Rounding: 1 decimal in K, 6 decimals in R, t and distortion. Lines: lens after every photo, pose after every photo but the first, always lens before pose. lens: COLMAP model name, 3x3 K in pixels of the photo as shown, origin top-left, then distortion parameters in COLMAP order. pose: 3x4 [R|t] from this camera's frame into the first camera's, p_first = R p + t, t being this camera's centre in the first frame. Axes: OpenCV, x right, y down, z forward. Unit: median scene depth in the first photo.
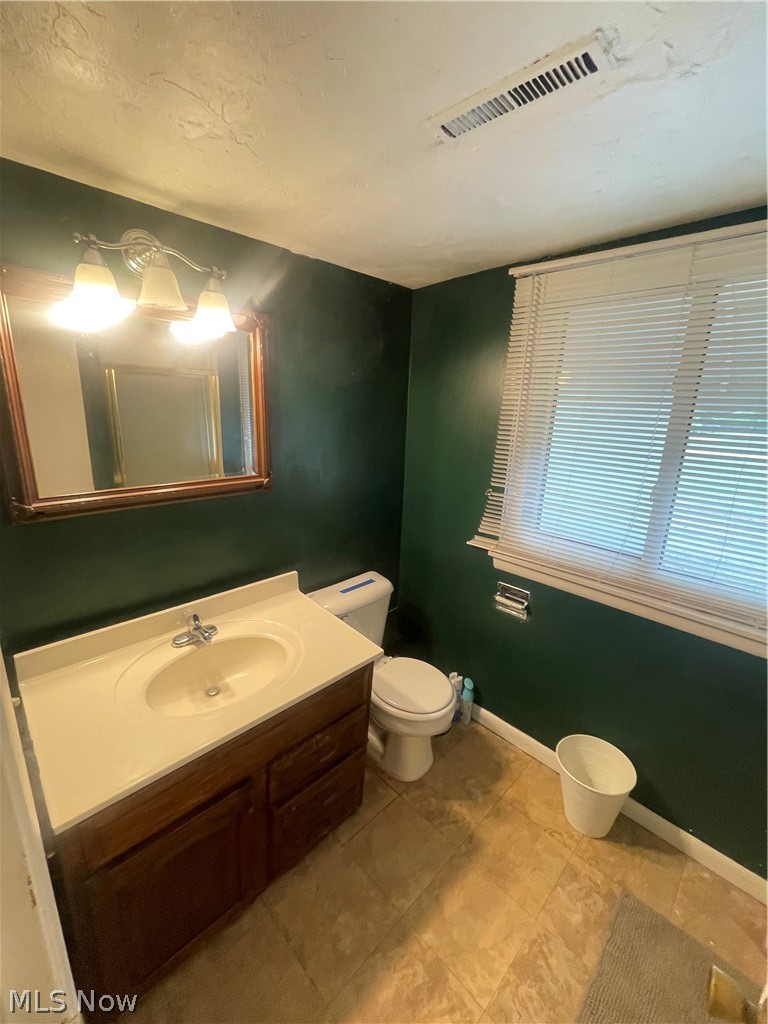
lens RADIAL K [[419.1, 0, 386.4], [0, 419.1, 507.3], [0, 0, 1]] dist [-0.001199, -0.000813]
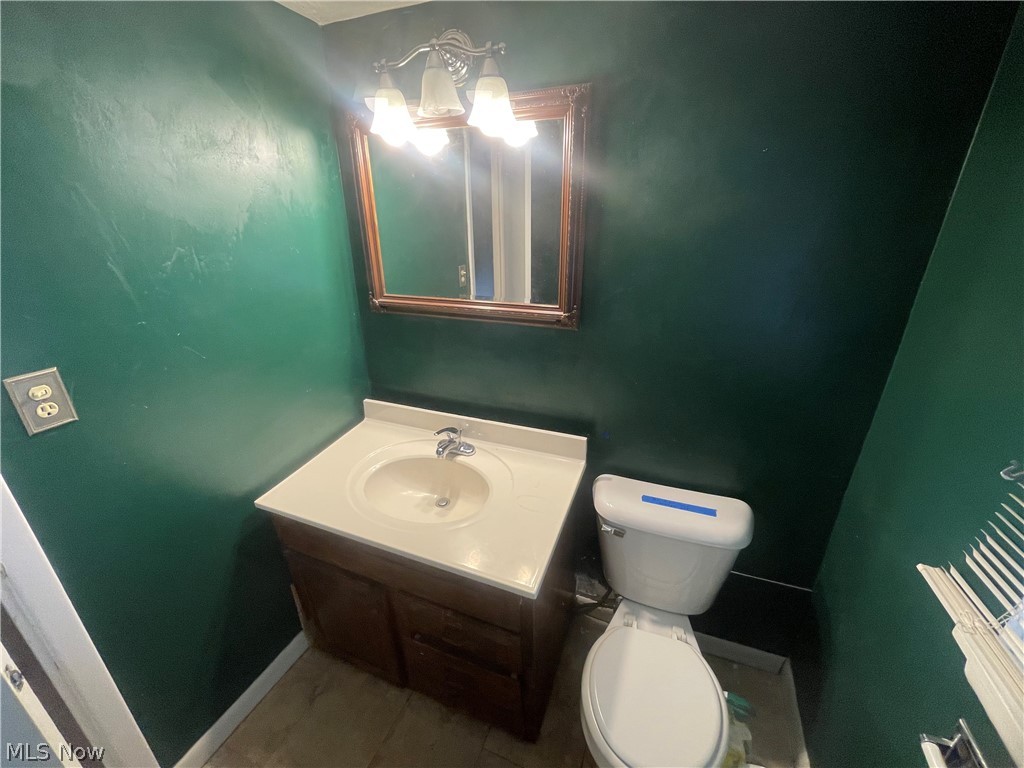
lens RADIAL K [[419.1, 0, 511.2], [0, 419.1, 387.9], [0, 0, 1]] dist [-0.001199, -0.000813]
pose [[0.385311, 0.303833, -0.871333, 0.478514], [-0.206157, 0.948718, 0.239653, -0.119980], [0.899464, 0.087290, 0.428189, 0.669452]]
